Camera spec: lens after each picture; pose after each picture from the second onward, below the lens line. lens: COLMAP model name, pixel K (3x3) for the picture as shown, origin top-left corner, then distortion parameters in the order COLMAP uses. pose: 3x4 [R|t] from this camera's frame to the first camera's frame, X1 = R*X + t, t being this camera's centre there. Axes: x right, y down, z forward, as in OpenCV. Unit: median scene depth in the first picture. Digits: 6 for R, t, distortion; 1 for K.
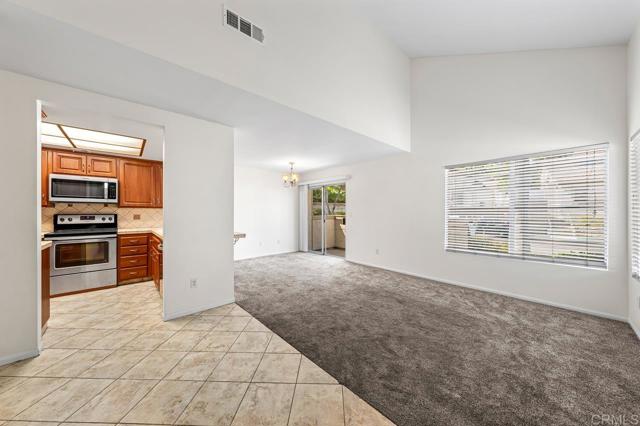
lens RADIAL K [[220.5, 0, 325.5], [0, 220.5, 211.2], [0, 0, 1]] dist [-0.000881, -0.000040]
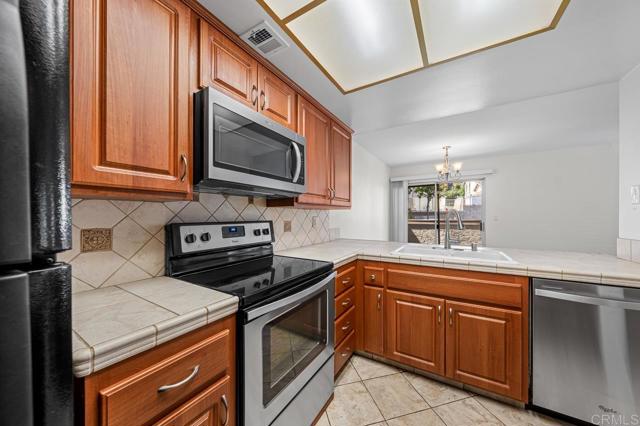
lens RADIAL K [[221.1, 0, 326.1], [0, 221.1, 216.8], [0, 0, 1]] dist [-0.001442, -0.000138]
pose [[0.956573, -0.004599, 0.291458, -1.048165], [0.003352, 0.999983, 0.004779, 0.003661], [-0.291475, -0.003595, 0.956572, 0.589795]]
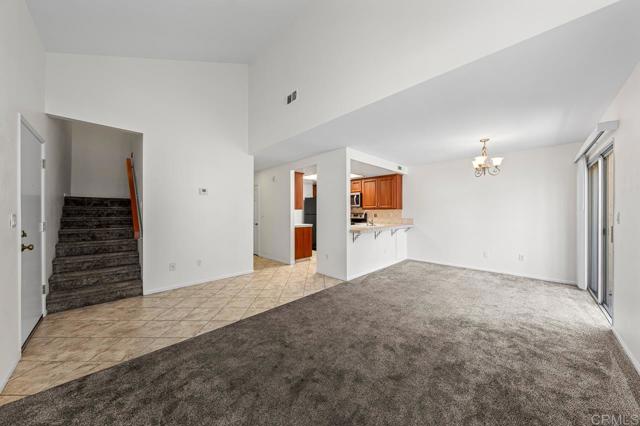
lens RADIAL K [[218.8, 0, 320.0], [0, 218.8, 213.0], [0, 0, 1]] dist [-0.000873, -0.000047]
pose [[0.028095, 0.003567, -0.999599, 0.714449], [0.002809, 0.999989, 0.003648, 0.003296], [0.999601, -0.002910, 0.028085, 0.662800]]
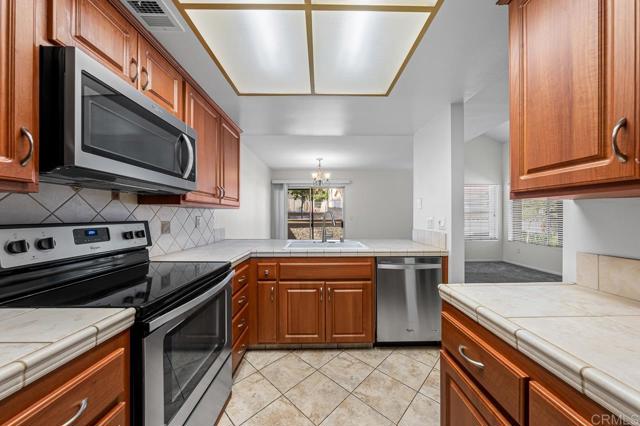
lens RADIAL K [[217.2, 0, 325.2], [0, 217.2, 216.4], [0, 0, 1]] dist [-0.000527, -0.000065]
pose [[0.663896, -0.003363, 0.747817, -1.100856], [0.001428, 0.999994, 0.003230, 0.004929], [-0.747824, -0.001076, 0.663897, 0.578124]]
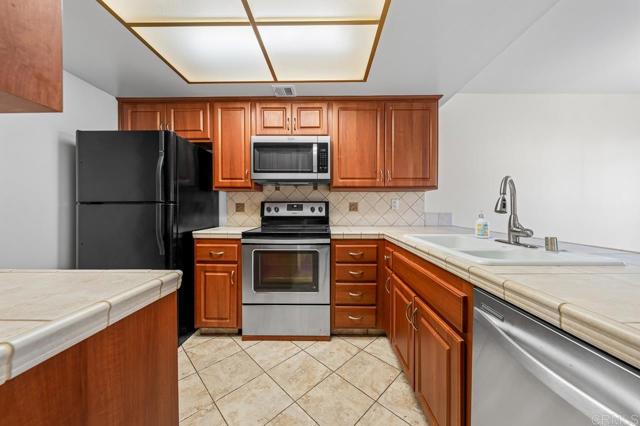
lens RADIAL K [[225.8, 0, 323.2], [0, 225.8, 209.7], [0, 0, 1]] dist [-0.001502, -0.000158]
pose [[0.726595, 0.002768, -0.687061, -0.579388], [0.003299, 0.999966, 0.007517, 0.033048], [0.687058, -0.007728, 0.726561, 0.588572]]
